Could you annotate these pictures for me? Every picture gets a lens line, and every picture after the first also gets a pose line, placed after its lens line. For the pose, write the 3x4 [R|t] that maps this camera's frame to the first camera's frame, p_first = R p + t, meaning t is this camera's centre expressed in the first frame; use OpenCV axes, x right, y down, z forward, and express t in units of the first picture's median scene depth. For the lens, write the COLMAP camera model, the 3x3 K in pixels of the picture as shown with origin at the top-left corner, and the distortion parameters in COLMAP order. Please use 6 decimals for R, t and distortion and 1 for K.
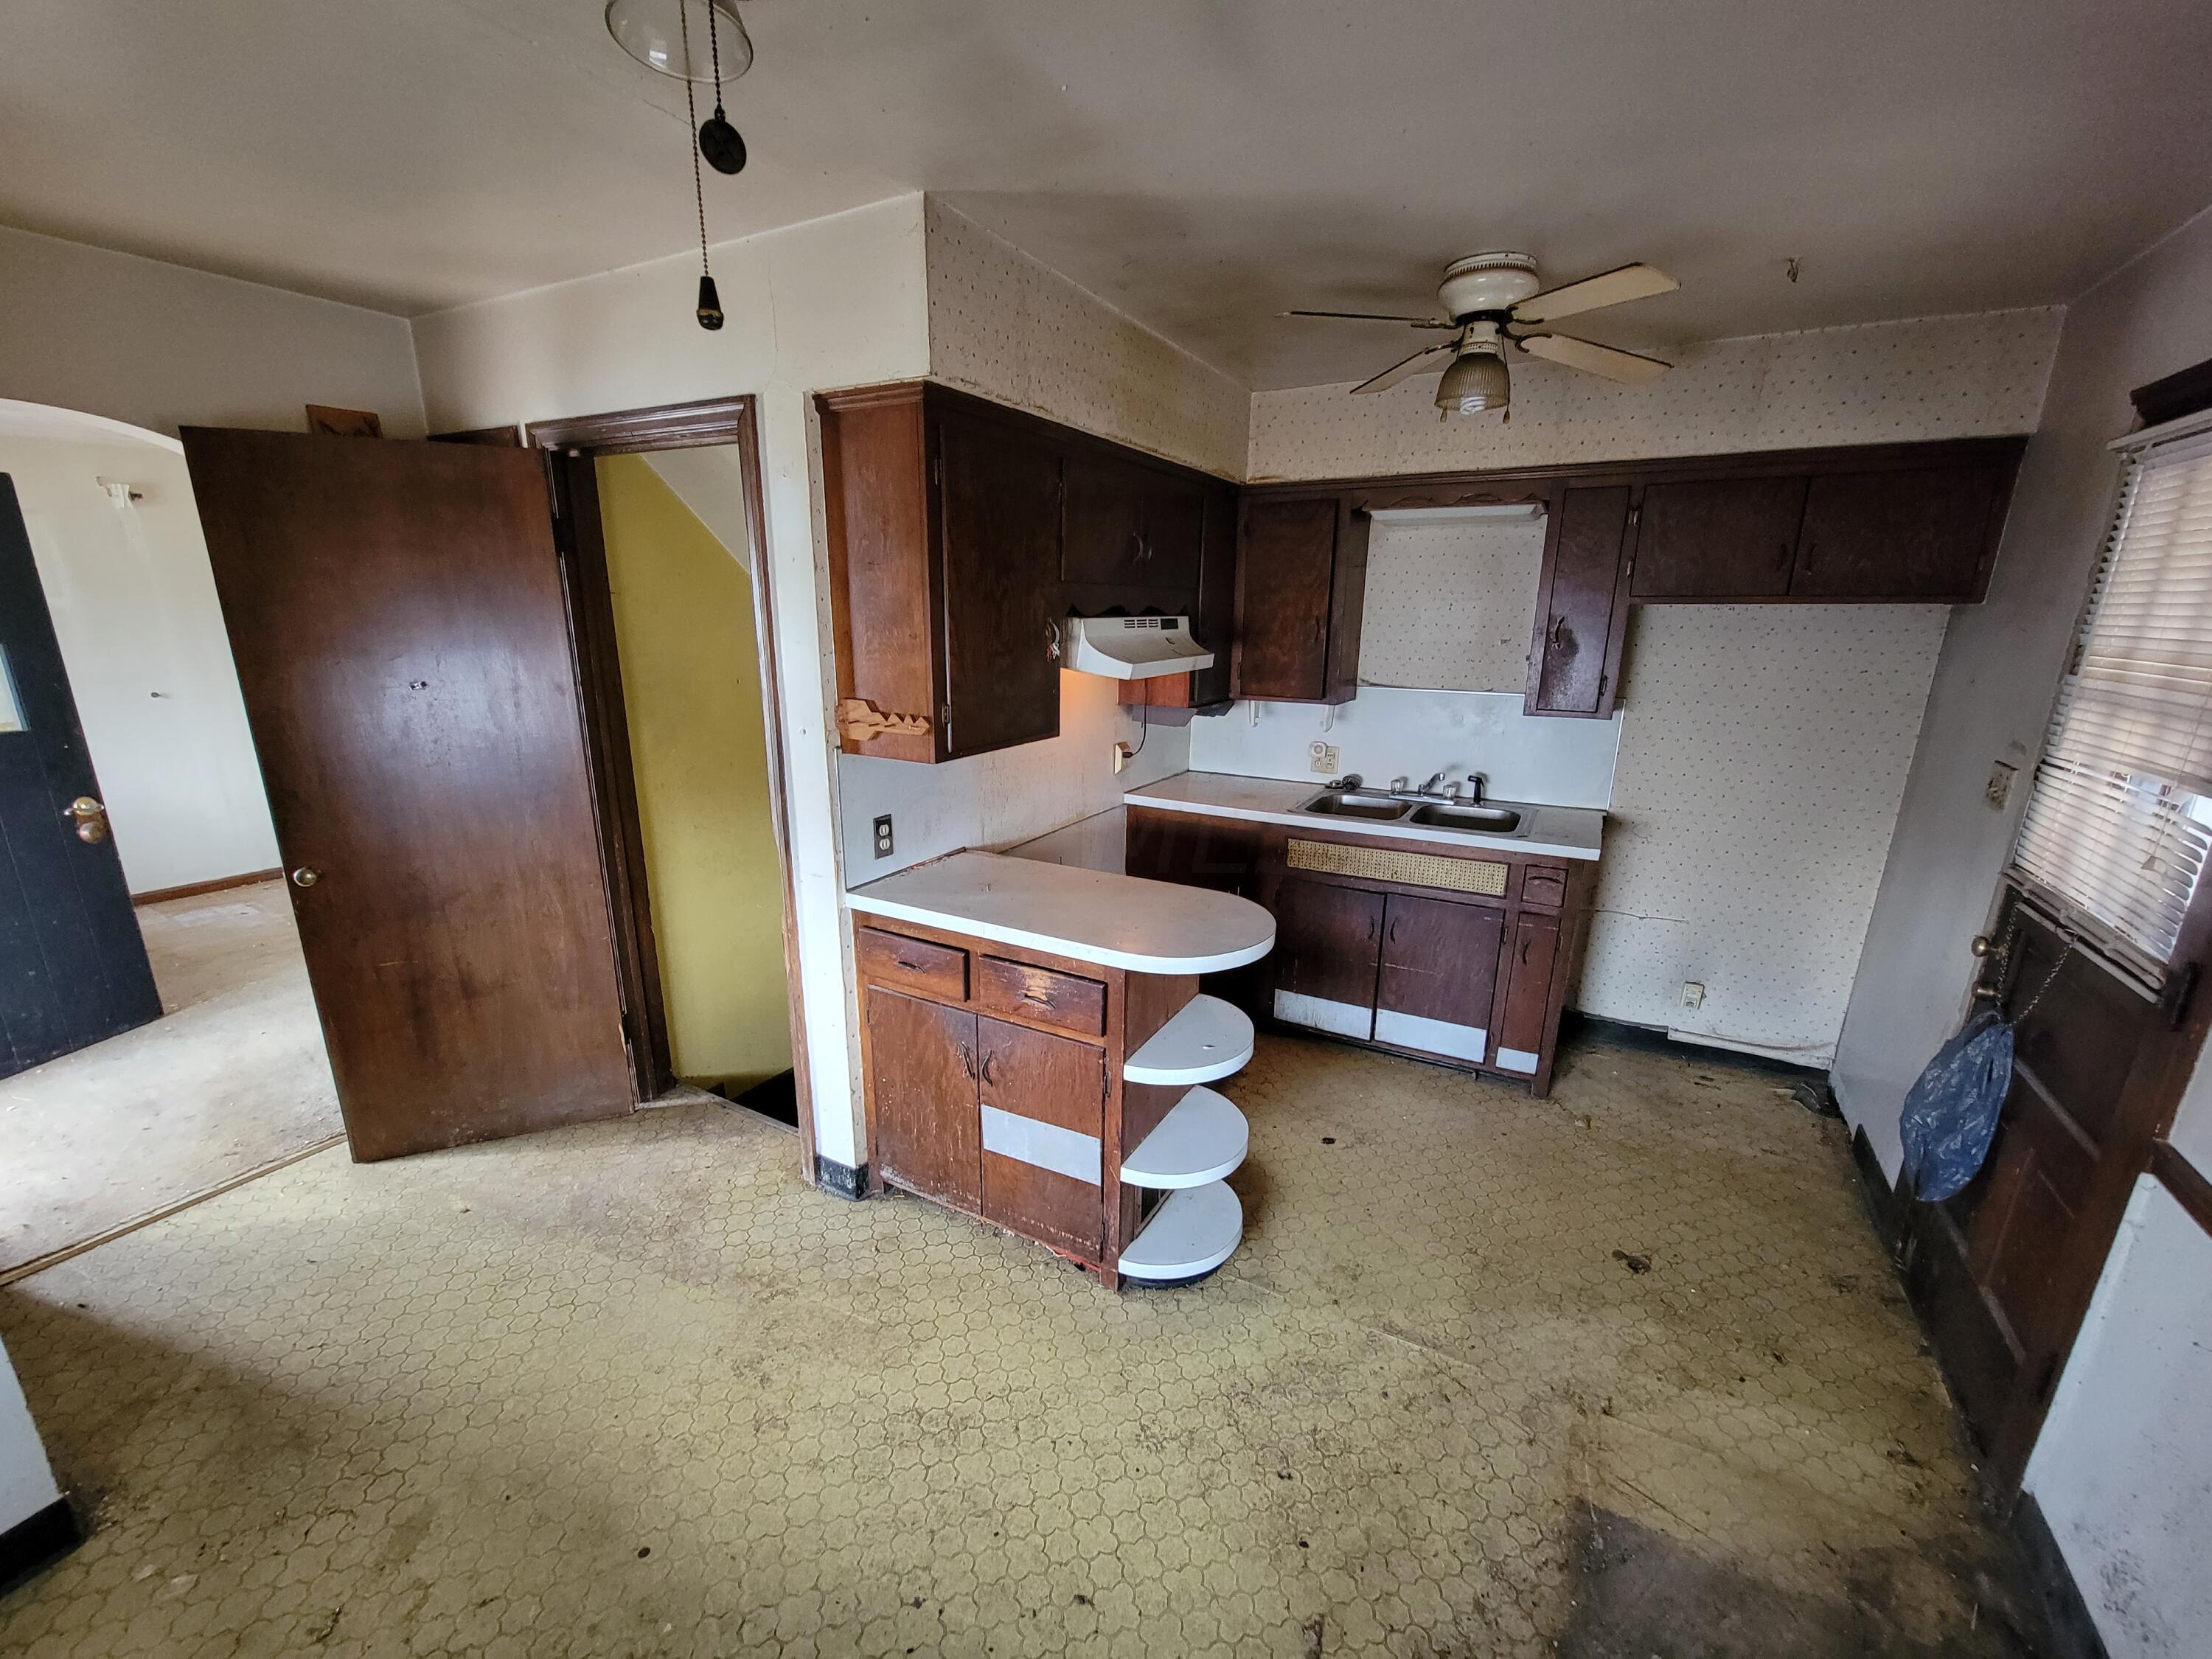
lens RADIAL K [[908.3, 0, 1091.5], [0, 908.3, 847.2], [0, 0, 1]] dist [0.001205, 0.000485]
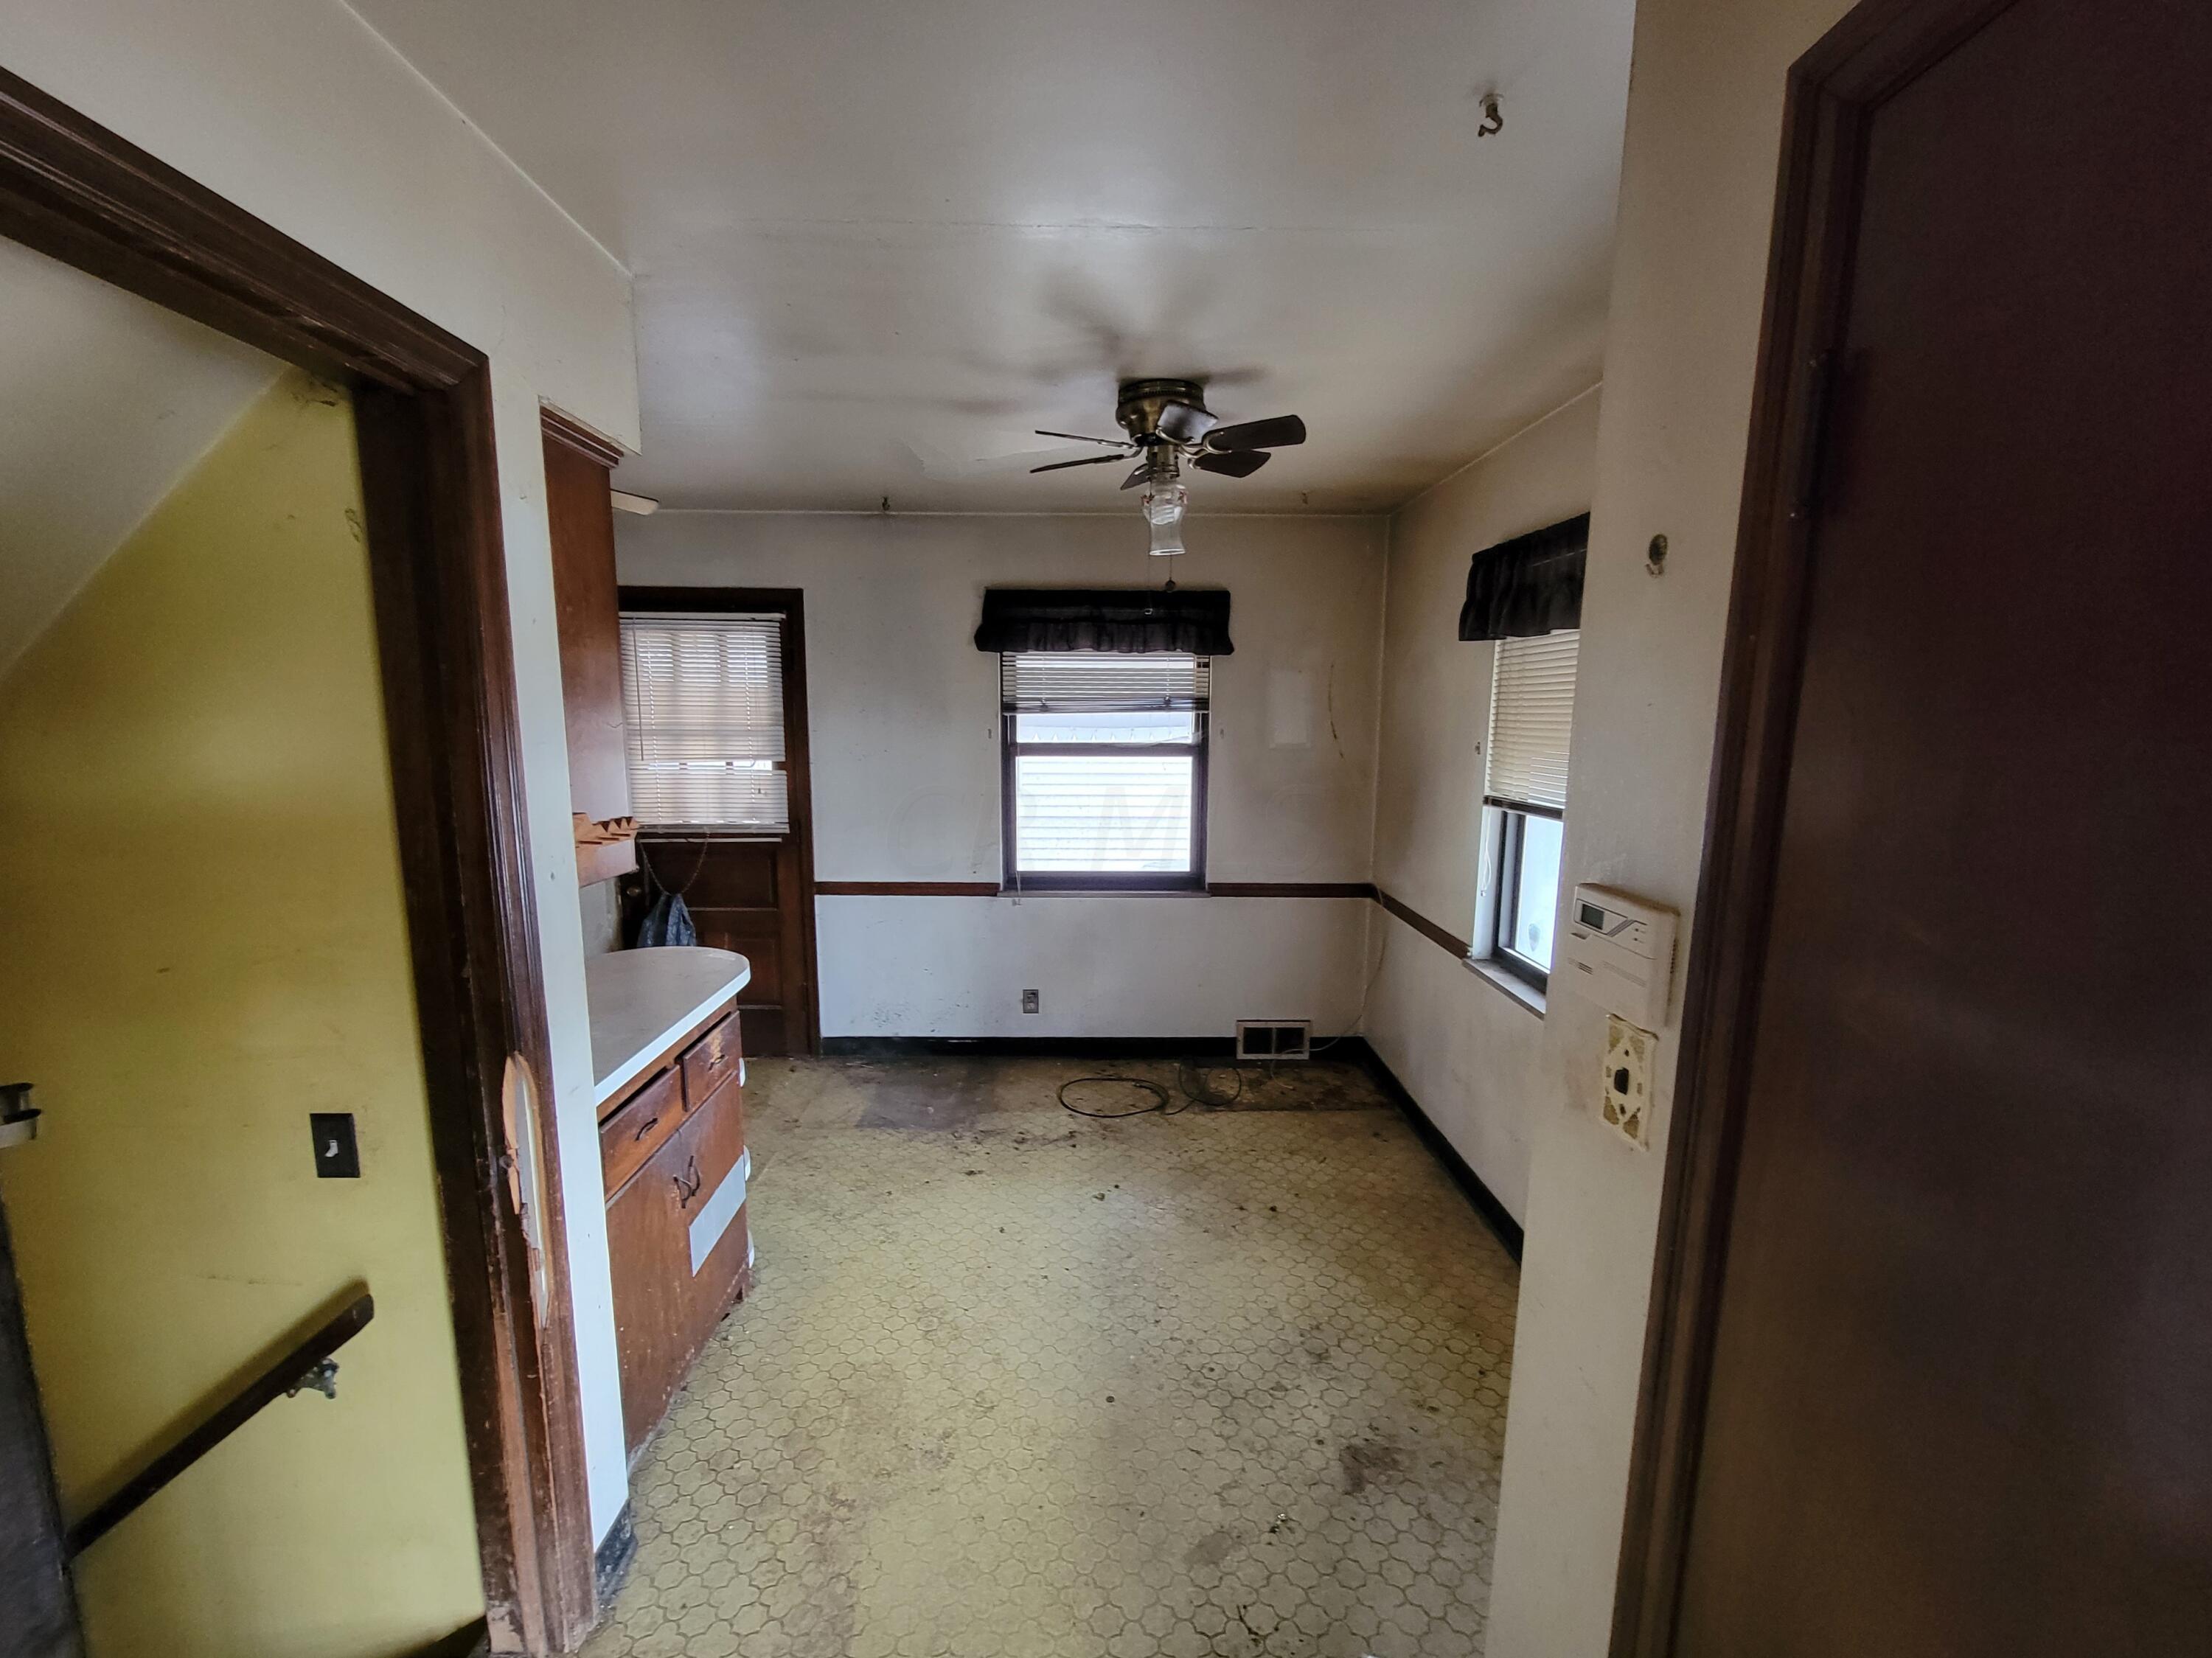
lens RADIAL K [[908.2, 0, 1097.7], [0, 908.2, 838.0], [0, 0, 1]] dist [0.001205, 0.000485]
pose [[-0.490843, -0.139970, 0.859931, -1.321010], [0.211680, 0.938277, 0.273548, -0.310500], [-0.845141, 0.316300, -0.430918, 1.165314]]
